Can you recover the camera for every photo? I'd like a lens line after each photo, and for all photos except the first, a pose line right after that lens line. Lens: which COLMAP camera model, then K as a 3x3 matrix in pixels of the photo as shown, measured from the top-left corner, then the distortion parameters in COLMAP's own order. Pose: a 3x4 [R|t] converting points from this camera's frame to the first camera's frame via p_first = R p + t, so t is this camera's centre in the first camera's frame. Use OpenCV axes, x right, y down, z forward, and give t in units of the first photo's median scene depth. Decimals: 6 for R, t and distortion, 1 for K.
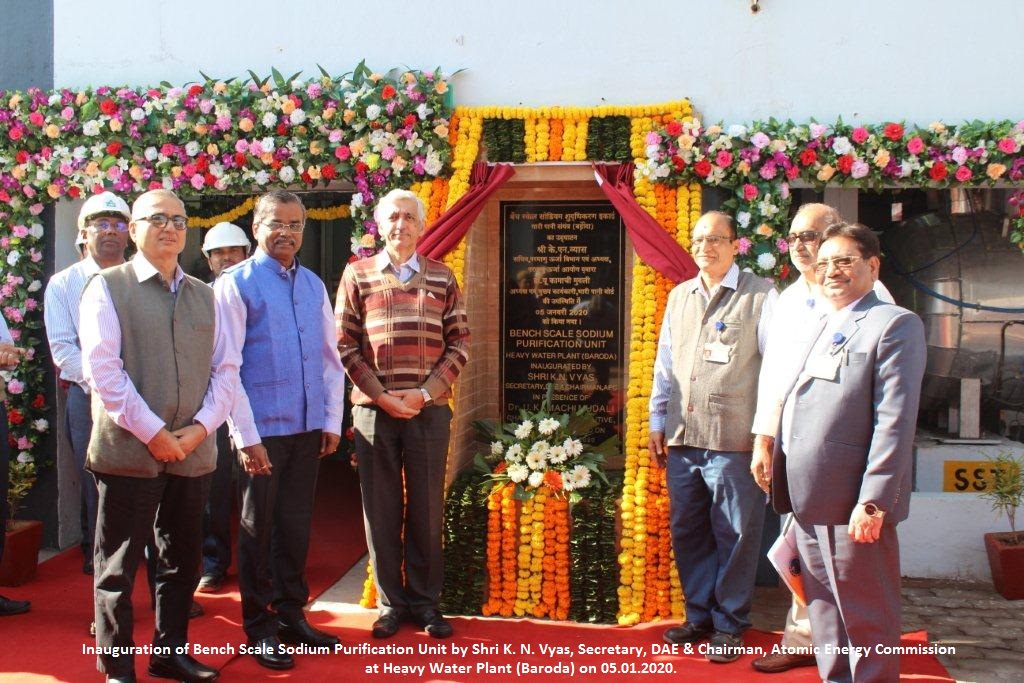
lens RADIAL K [[924.8, 0, 509.9], [0, 924.8, 338.4], [0, 0, 1]] dist [-0.079298, 0.044396]
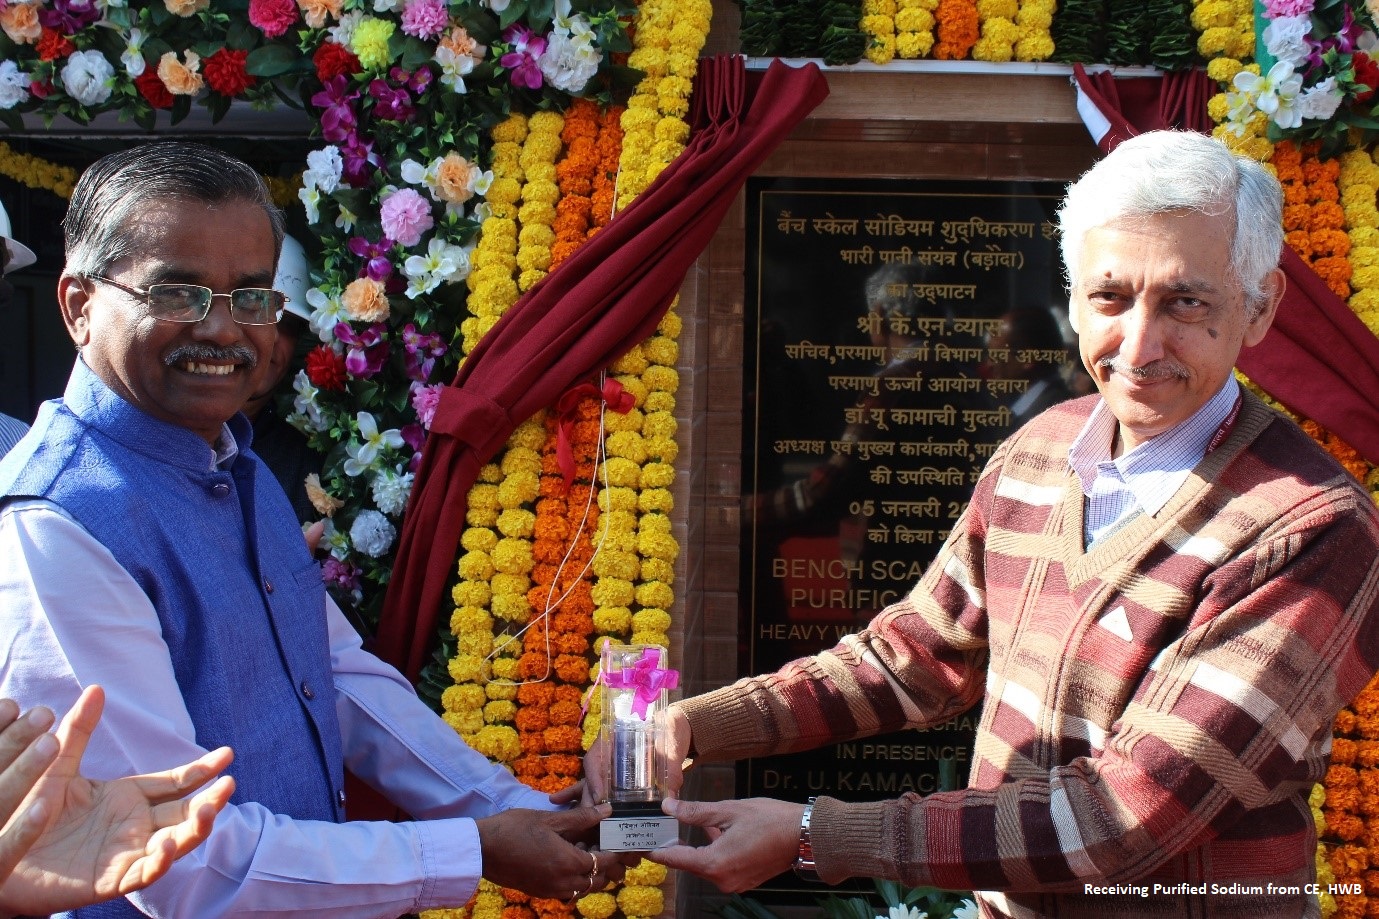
lens RADIAL K [[1517.6, 0, 682.8], [0, 1517.6, 463.9], [0, 0, 1]] dist [-0.048506, 0.000000]
pose [[0.993306, 0.000578, 0.115508, -0.102763], [-0.006557, 0.998657, 0.051387, -0.076472], [-0.115323, -0.051800, 0.991976, 0.471583]]
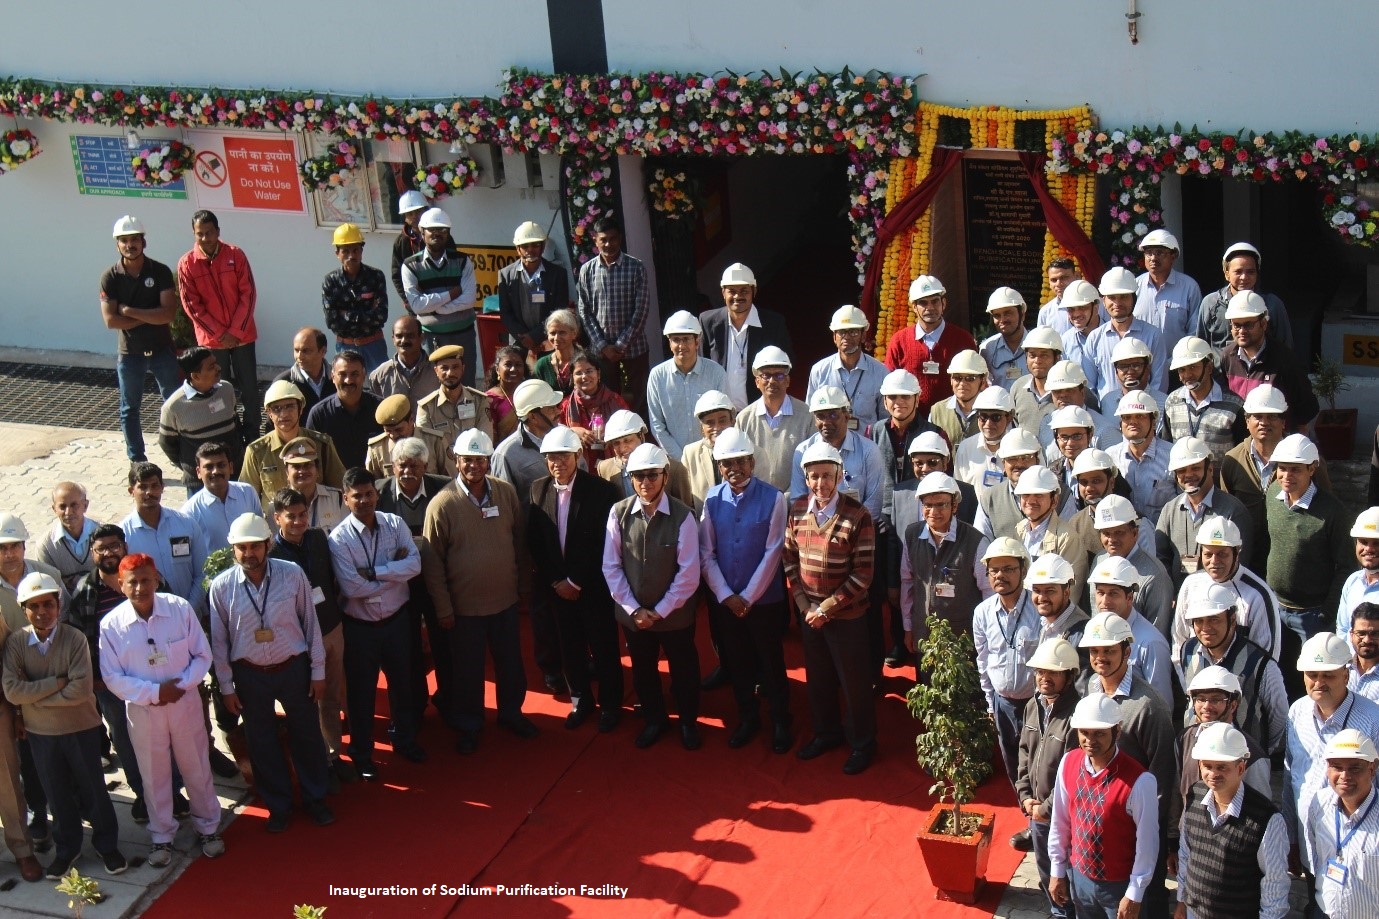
lens RADIAL K [[3034.0, 0, 689.4], [0, 3034.0, 459.6], [0, 0, 1]] dist [0.002647, 0.000000]
pose [[0.969855, 0.011656, -0.243404, 0.691500], [0.083919, 0.921781, 0.378519, -1.461548], [0.228778, -0.387535, 0.893016, -3.189065]]
